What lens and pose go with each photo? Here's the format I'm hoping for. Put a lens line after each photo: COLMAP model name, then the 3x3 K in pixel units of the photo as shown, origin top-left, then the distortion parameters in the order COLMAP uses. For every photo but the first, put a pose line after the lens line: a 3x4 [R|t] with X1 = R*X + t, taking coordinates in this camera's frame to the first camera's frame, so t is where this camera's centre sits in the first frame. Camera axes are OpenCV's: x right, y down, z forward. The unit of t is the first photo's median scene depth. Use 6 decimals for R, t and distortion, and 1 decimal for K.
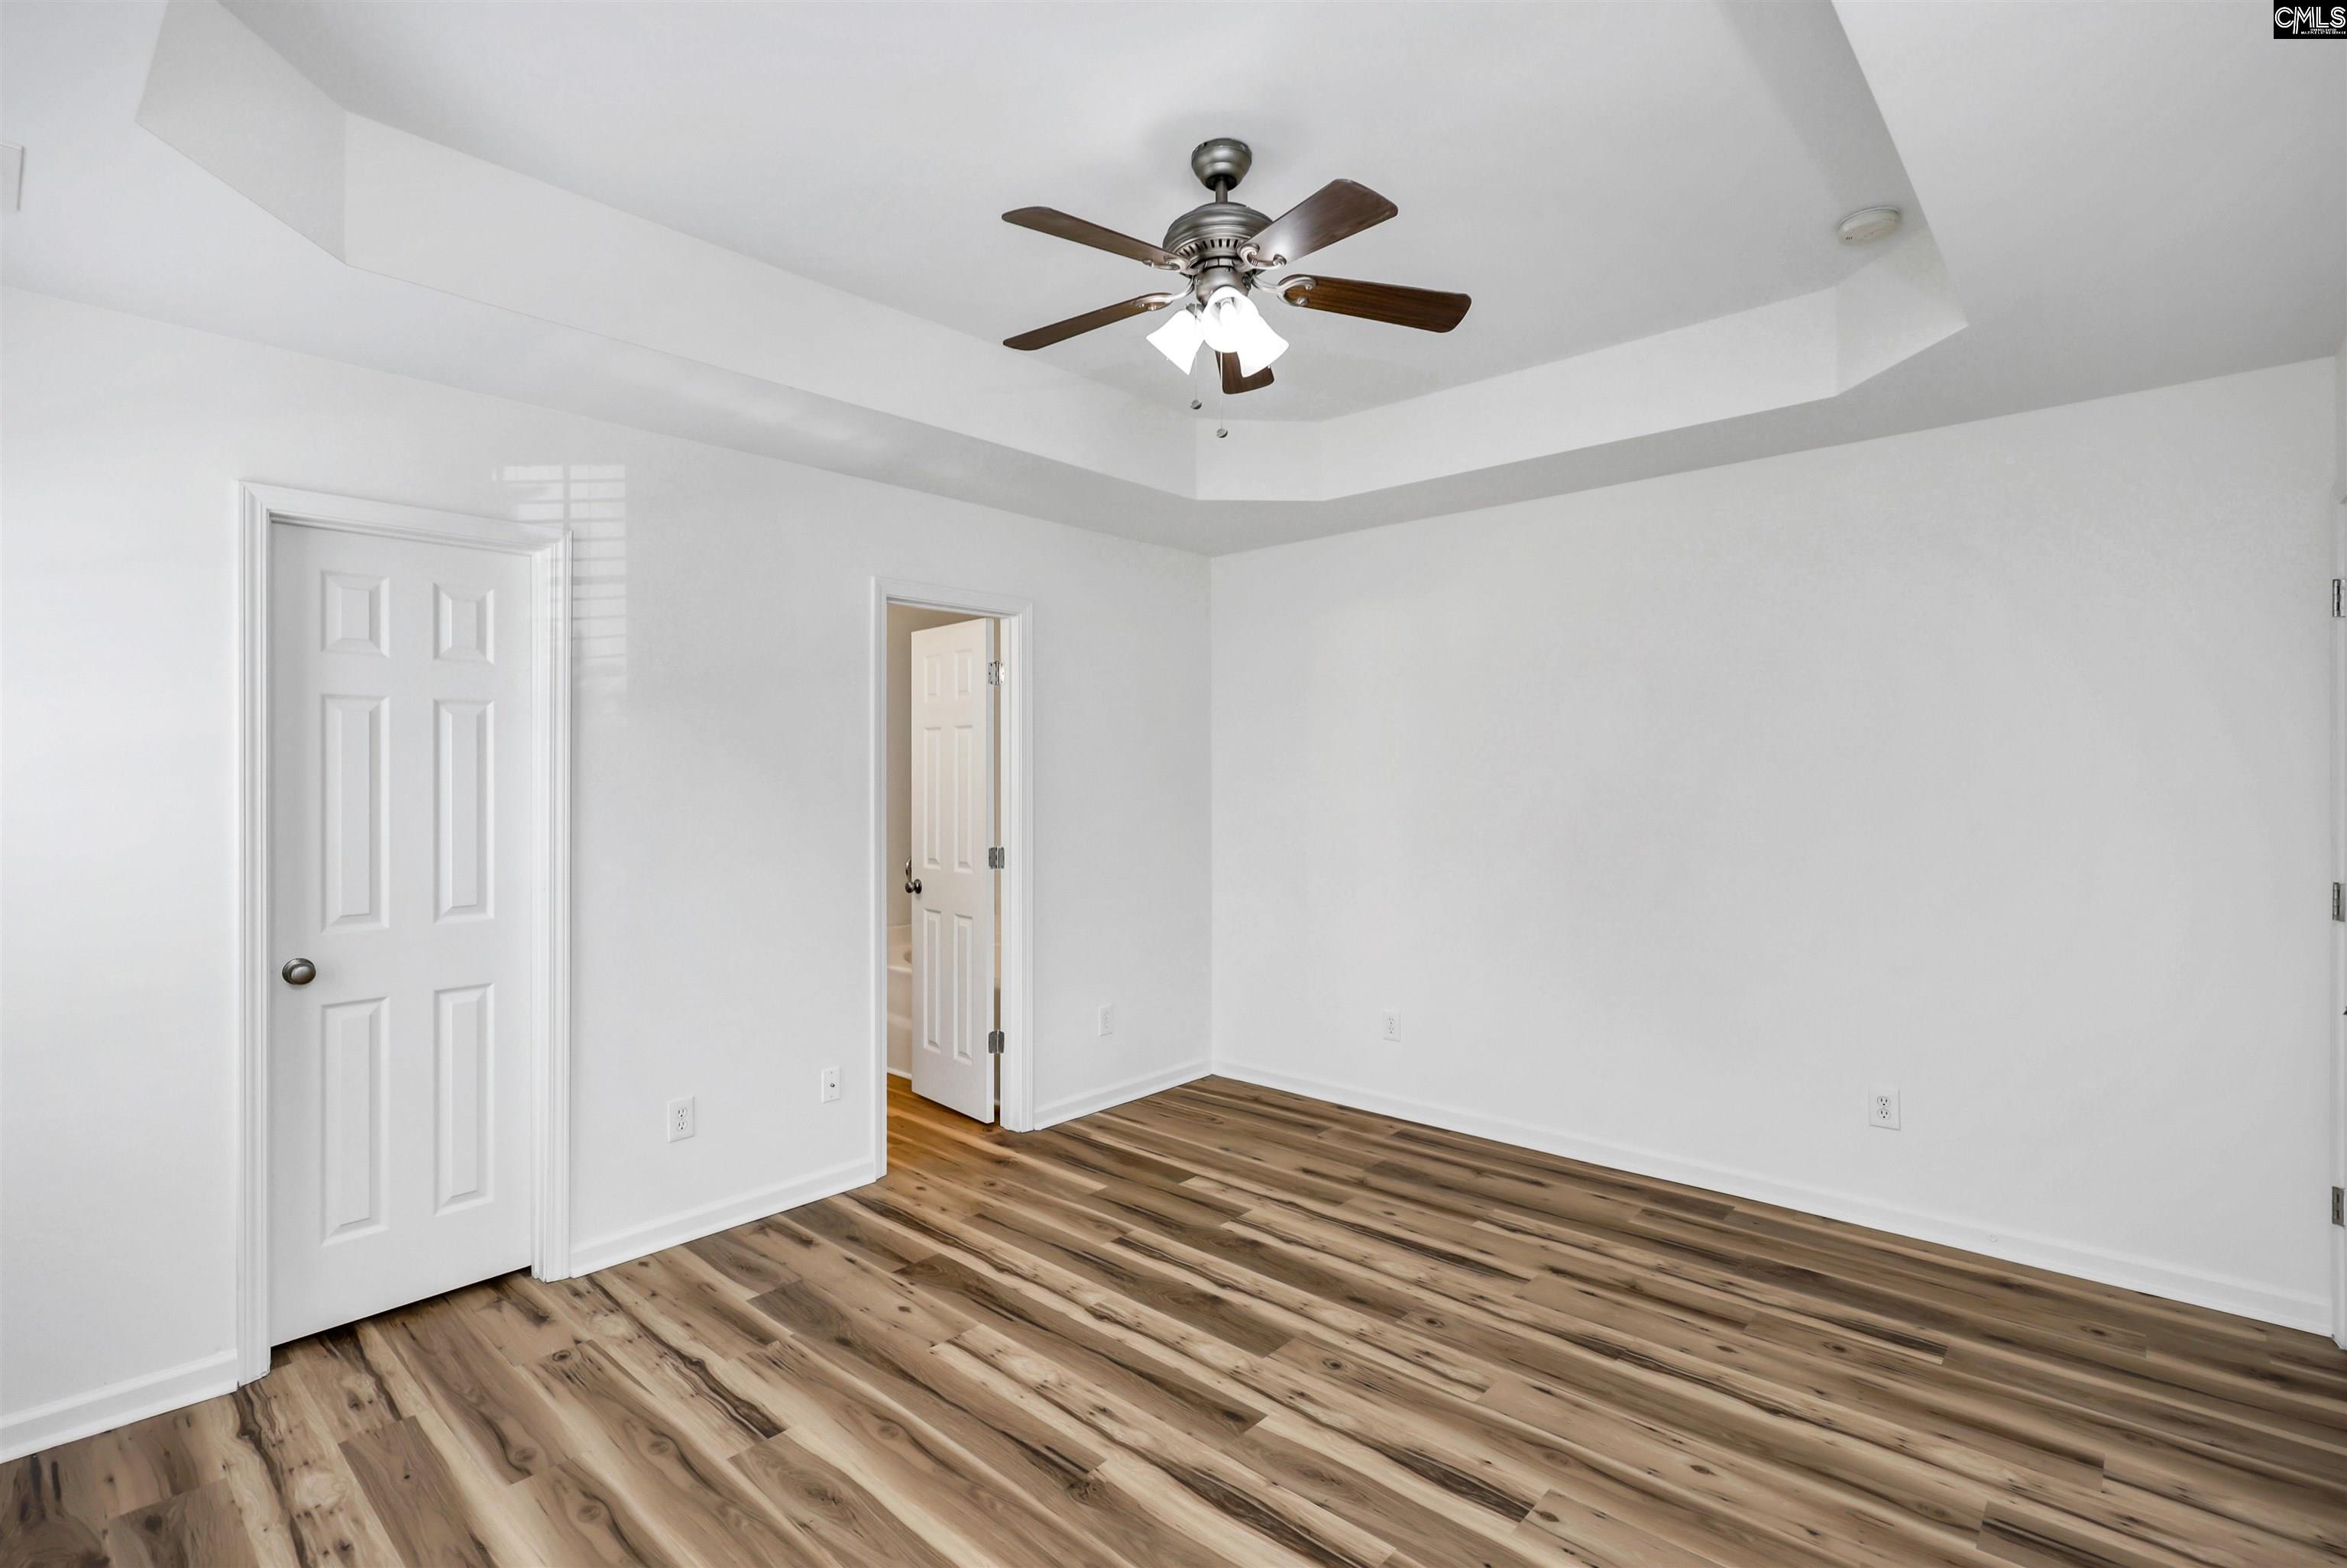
lens RADIAL K [[1107.2, 0, 1173.1], [0, 1107.2, 785.6], [0, 0, 1]] dist [0.000690, 0.000348]
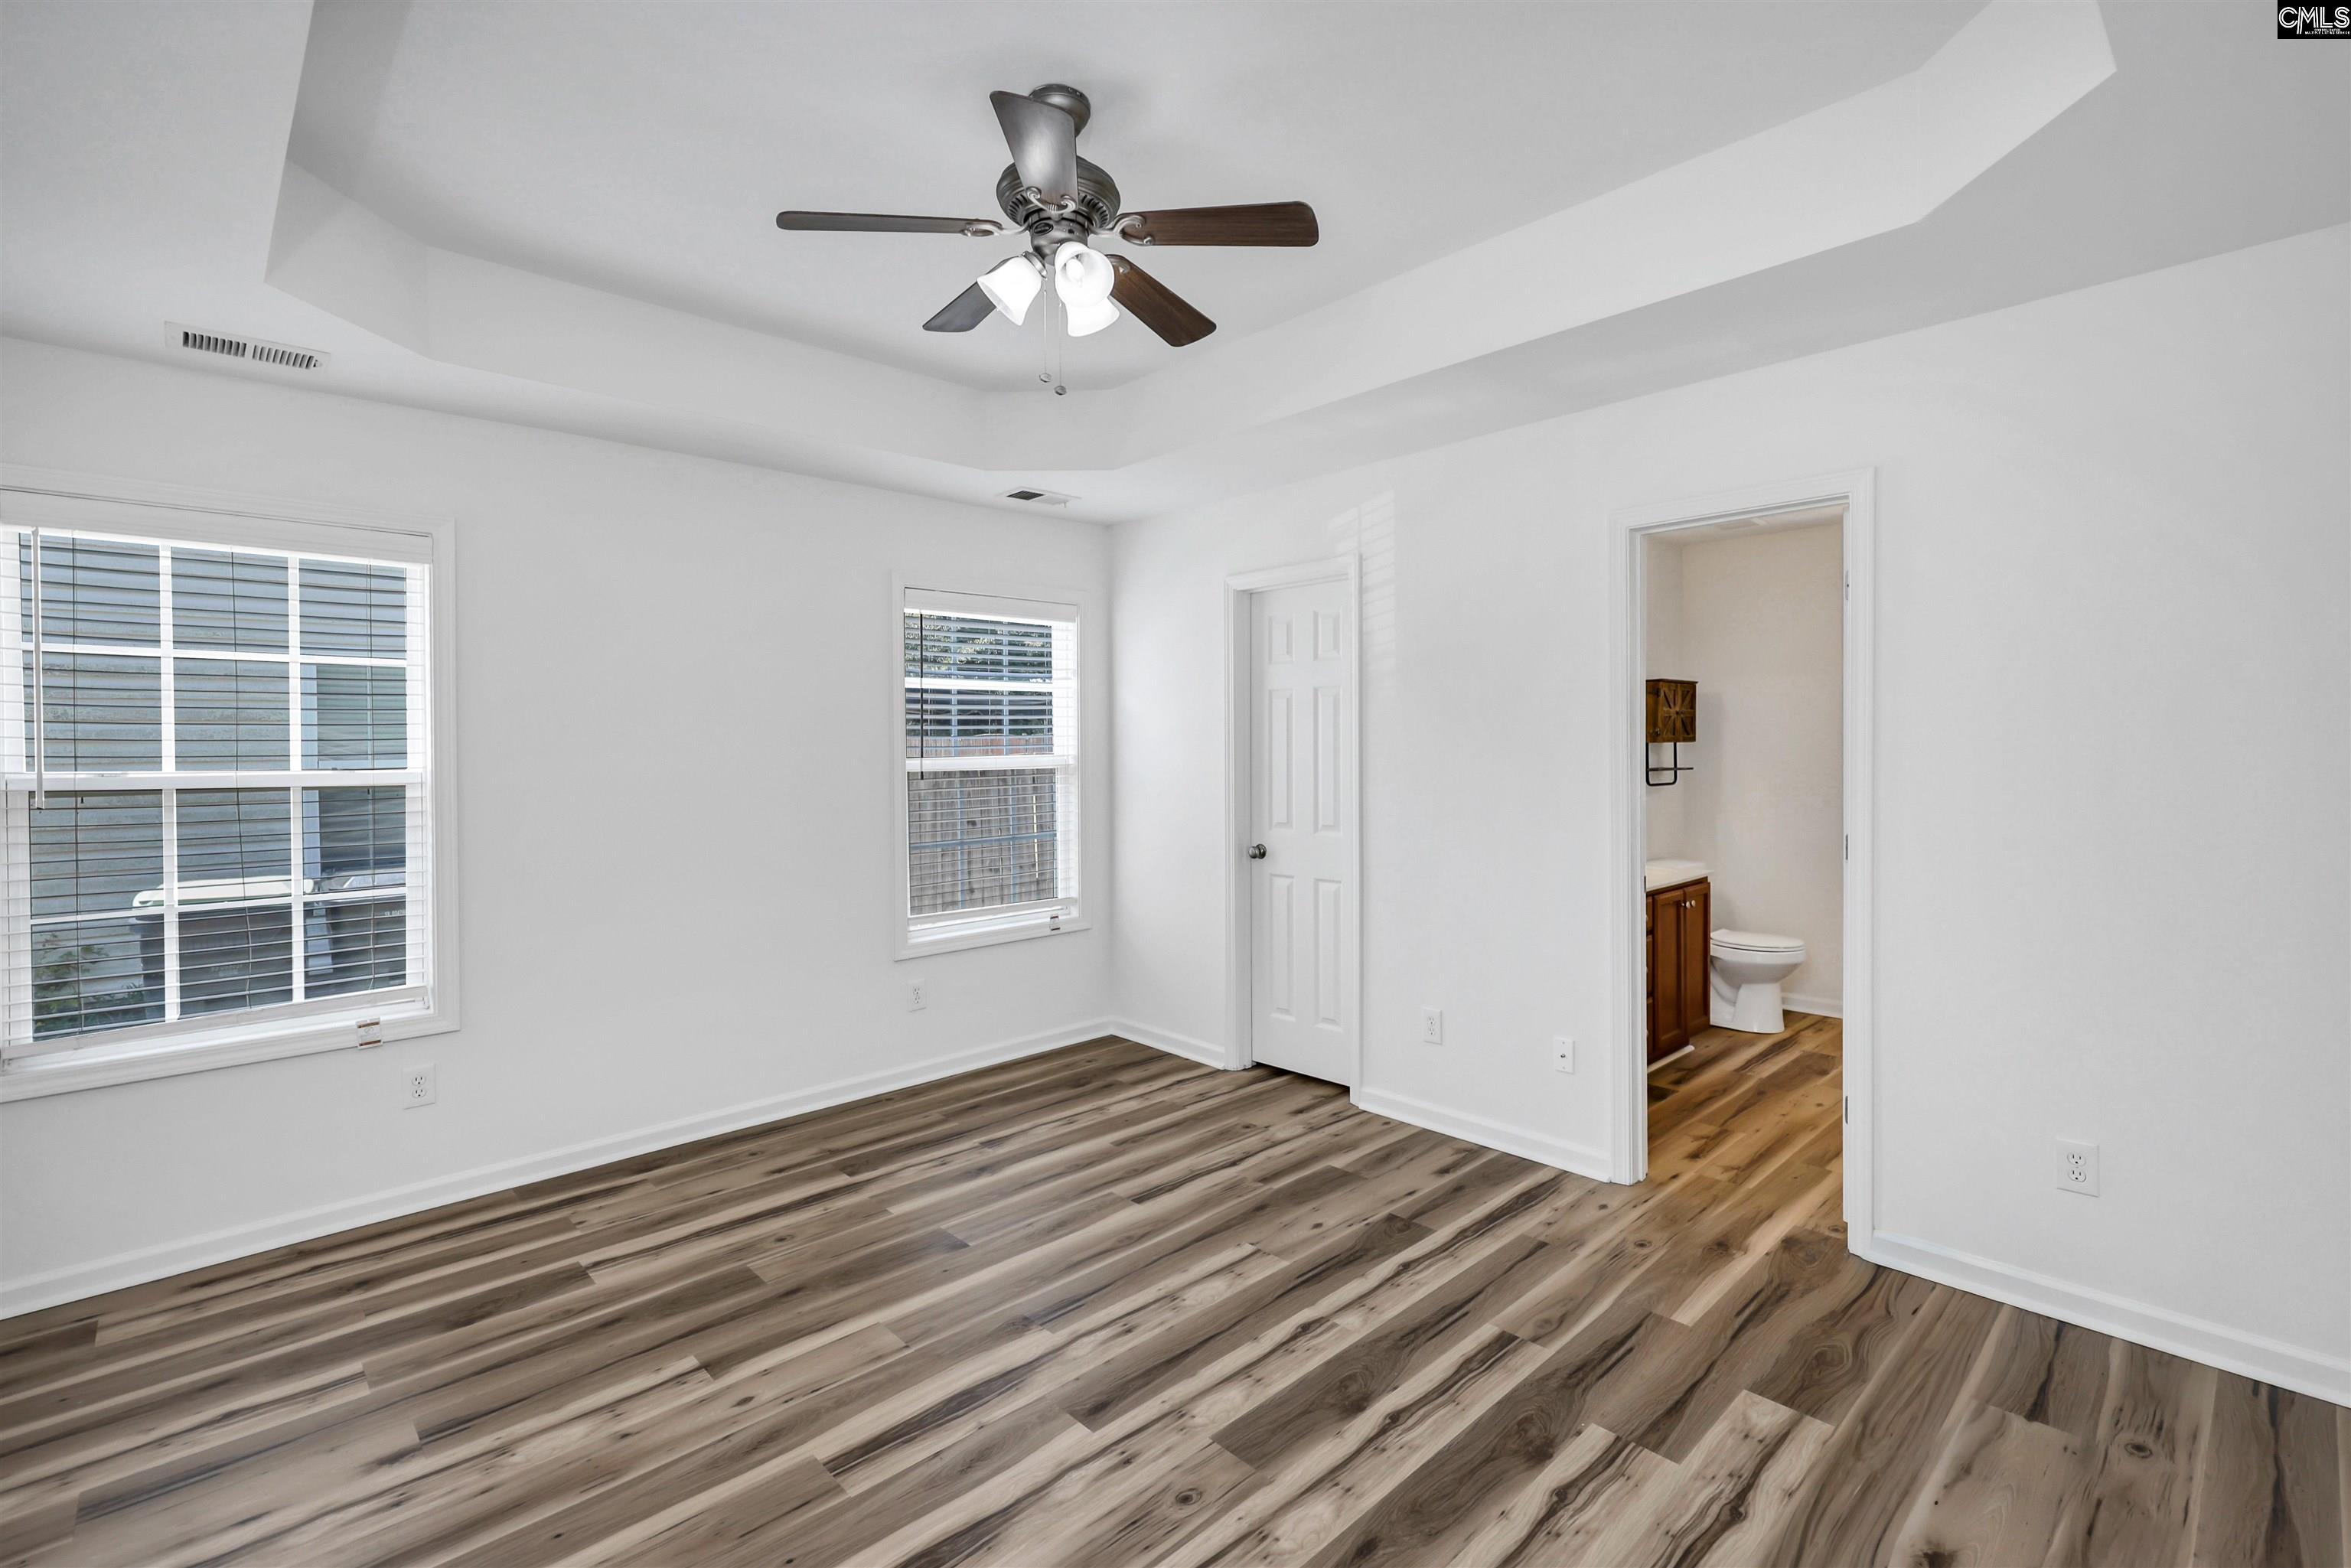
lens RADIAL K [[1002.7, 0, 1173.8], [0, 1002.7, 760.9], [0, 0, 1]] dist [0.000578, 0.000170]
pose [[-0.064119, 0.019508, -0.997752, 0.730122], [0.001914, 0.999809, 0.019425, -0.003947], [0.997940, -0.000665, -0.064144, 0.907206]]
